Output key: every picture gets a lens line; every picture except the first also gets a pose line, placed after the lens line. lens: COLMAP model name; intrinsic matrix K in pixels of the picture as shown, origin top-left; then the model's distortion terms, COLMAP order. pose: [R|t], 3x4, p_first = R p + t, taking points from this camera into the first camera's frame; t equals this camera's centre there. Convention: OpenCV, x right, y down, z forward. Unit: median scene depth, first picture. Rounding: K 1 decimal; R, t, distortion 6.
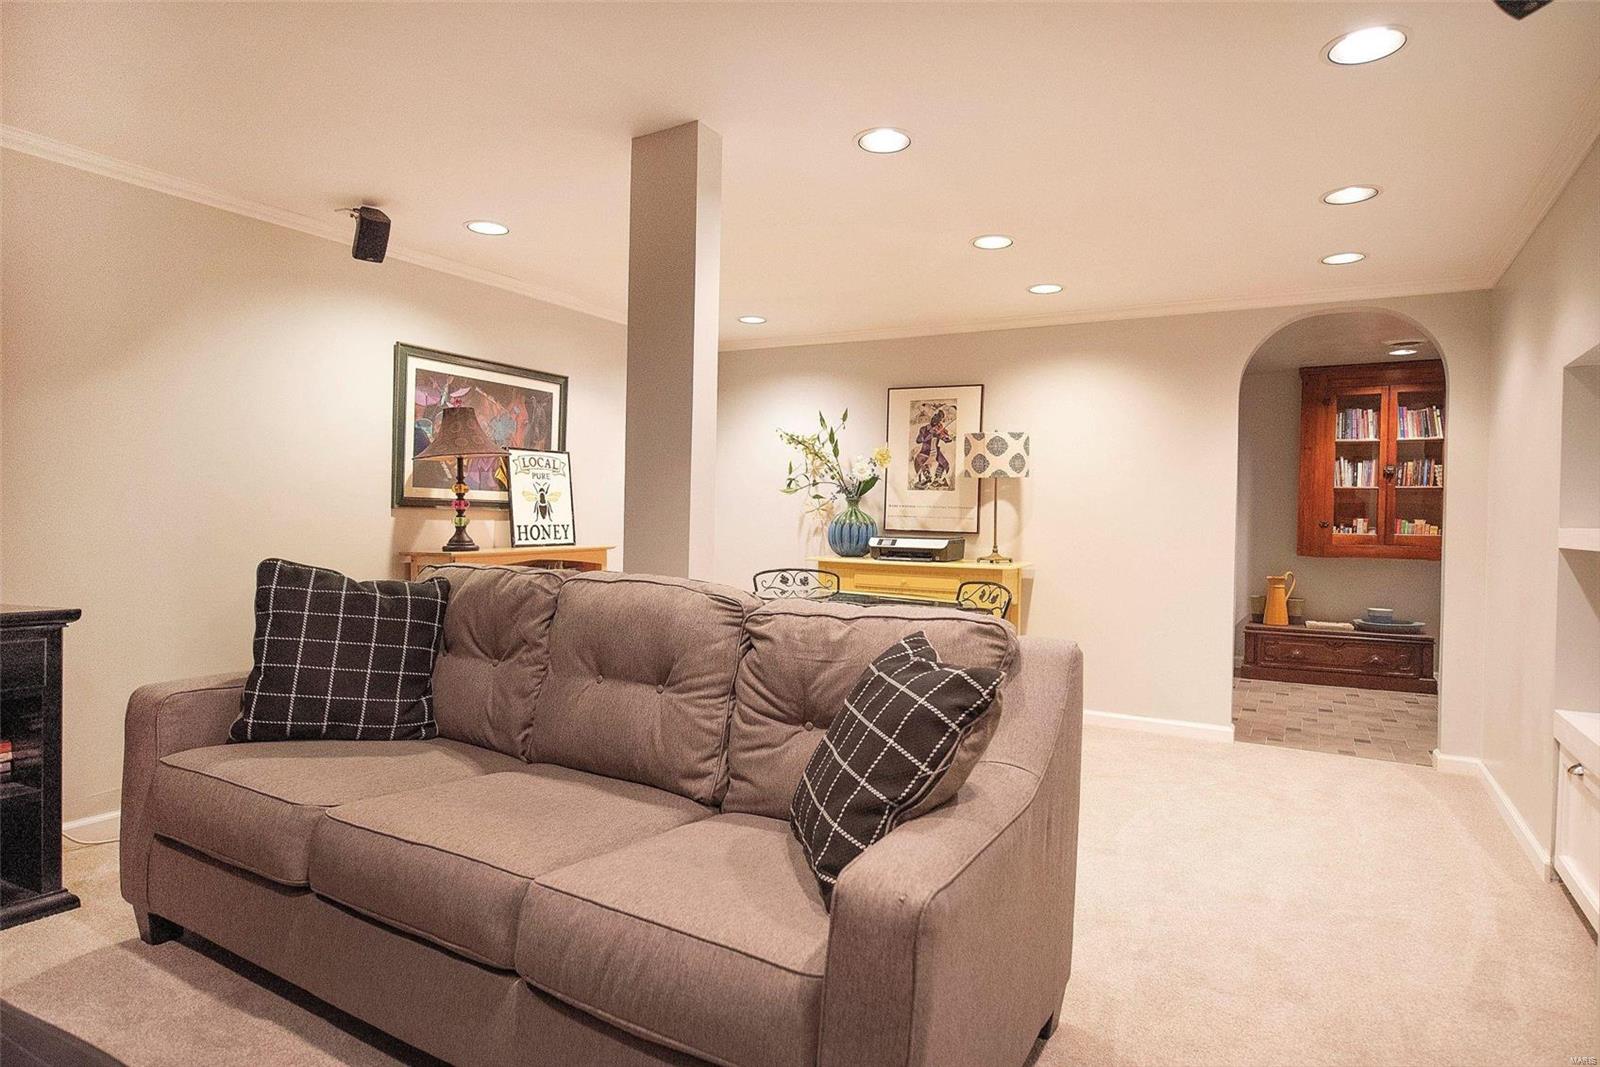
lens RADIAL K [[870.0, 0, 801.0], [0, 870.0, 525.8], [0, 0, 1]] dist [-0.001563, -0.000354]
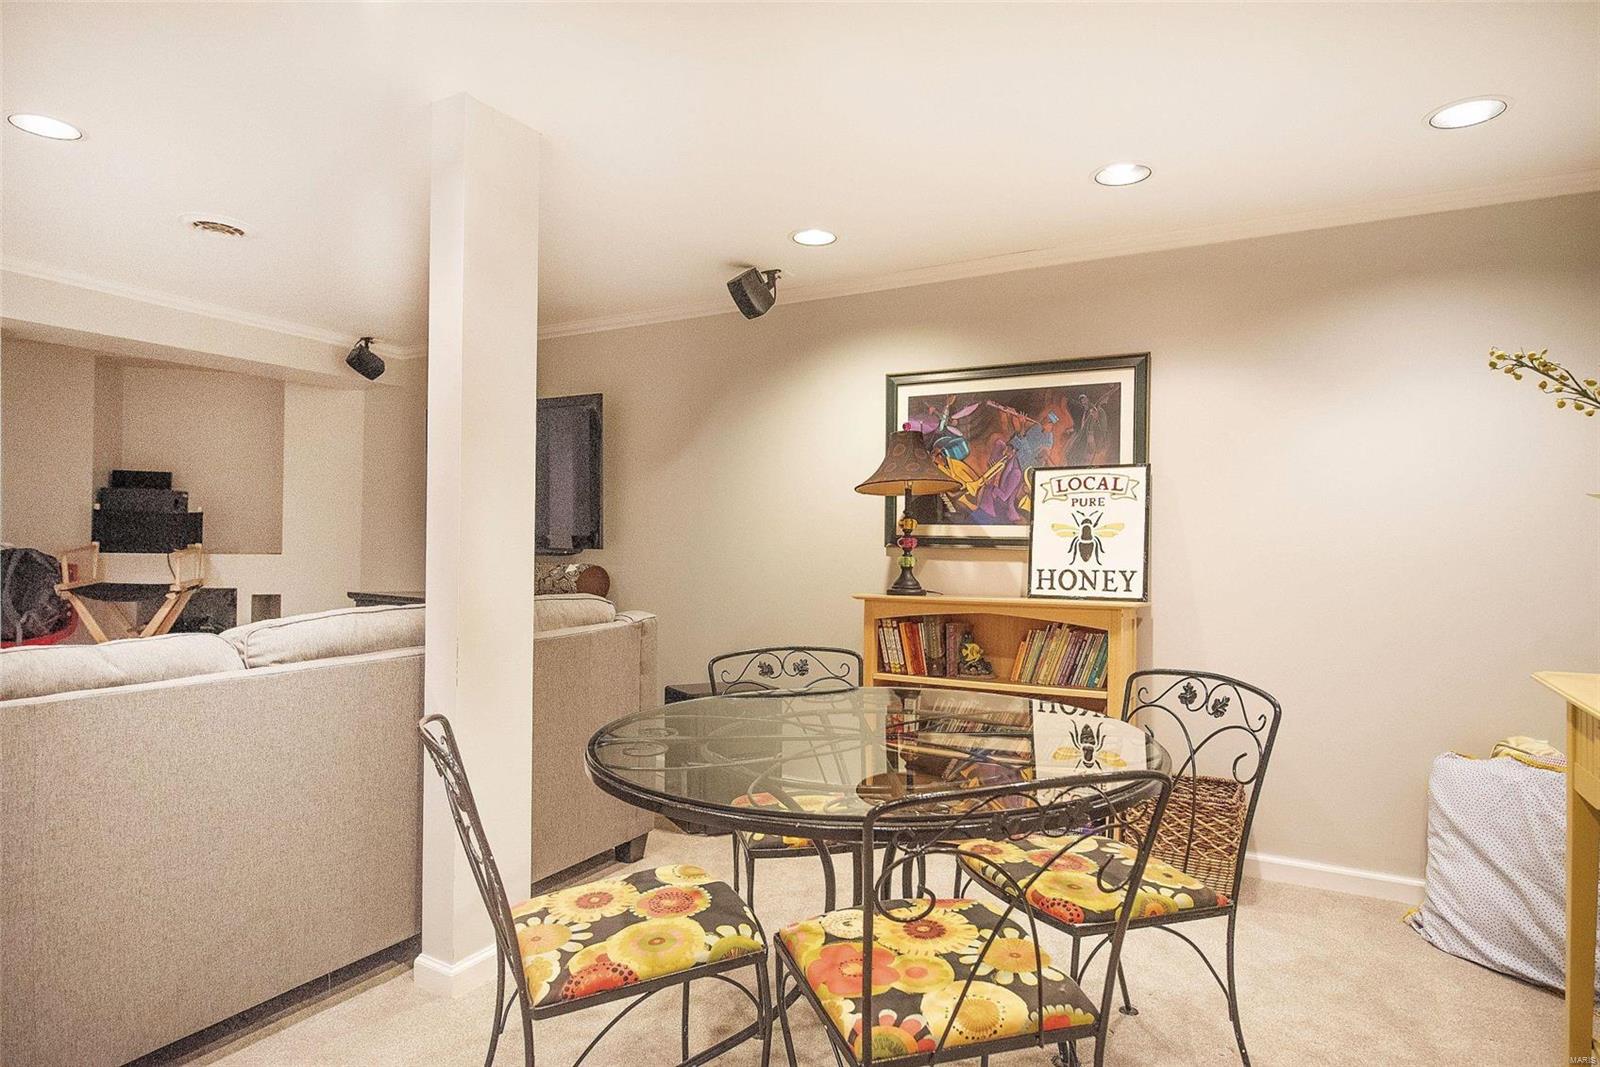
lens RADIAL K [[870.0, 0, 800.6], [0, 870.0, 536.9], [0, 0, 1]] dist [-0.001563, -0.000354]
pose [[0.022726, -0.024414, -0.999444, 0.424572], [-0.025244, 0.999369, -0.024987, -0.004412], [0.999423, 0.025798, 0.022096, 0.761918]]
